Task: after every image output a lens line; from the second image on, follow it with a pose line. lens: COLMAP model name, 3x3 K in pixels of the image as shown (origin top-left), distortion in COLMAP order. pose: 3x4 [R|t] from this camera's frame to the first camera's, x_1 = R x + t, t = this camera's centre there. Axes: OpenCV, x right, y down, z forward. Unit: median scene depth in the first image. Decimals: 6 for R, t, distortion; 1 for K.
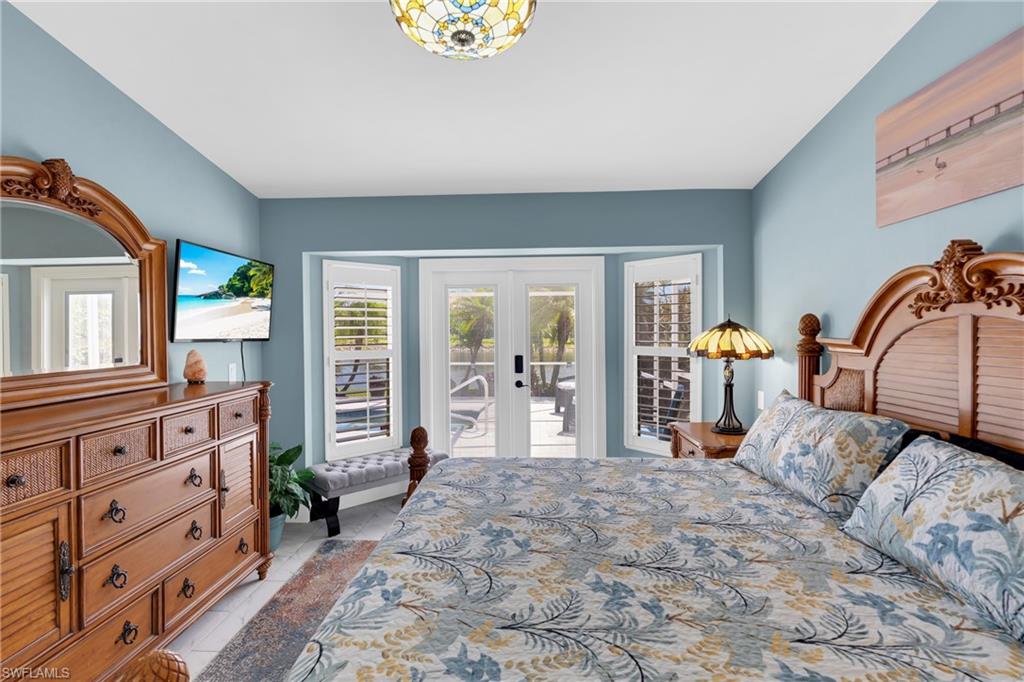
lens RADIAL K [[476.6, 0, 497.0], [0, 476.6, 332.1], [0, 0, 1]] dist [-0.007073, 0.005524]
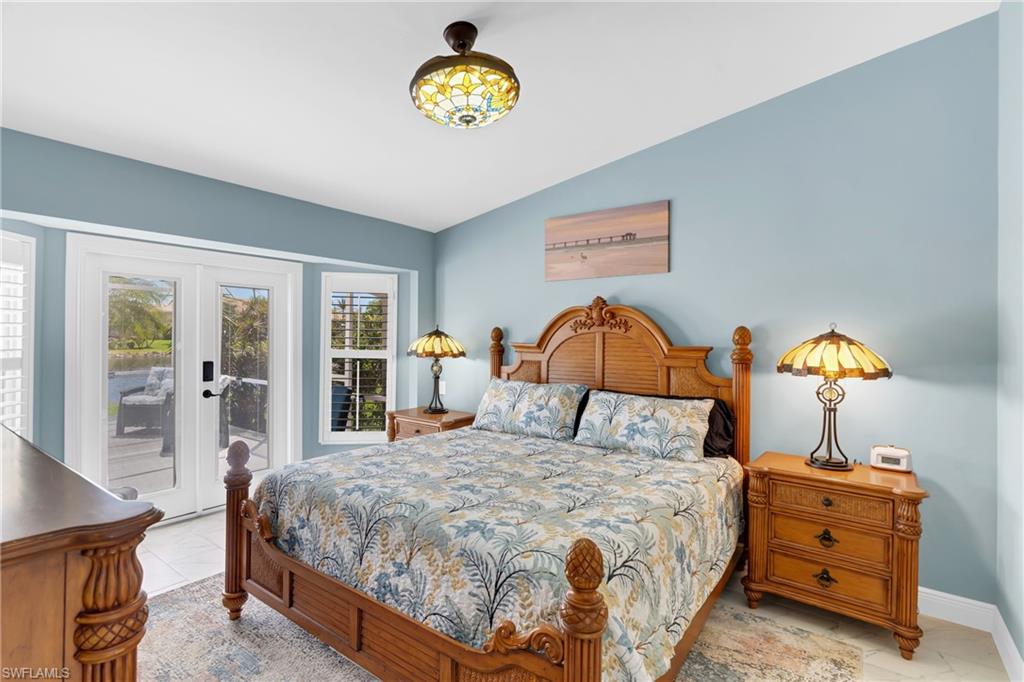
lens RADIAL K [[476.6, 0, 497.0], [0, 476.6, 332.1], [0, 0, 1]] dist [-0.007073, 0.005524]
pose [[0.583170, 0.018805, 0.812132, -0.879834], [-0.012624, 0.999821, -0.014086, -0.000138], [-0.812252, -0.002038, 0.583304, 0.118048]]
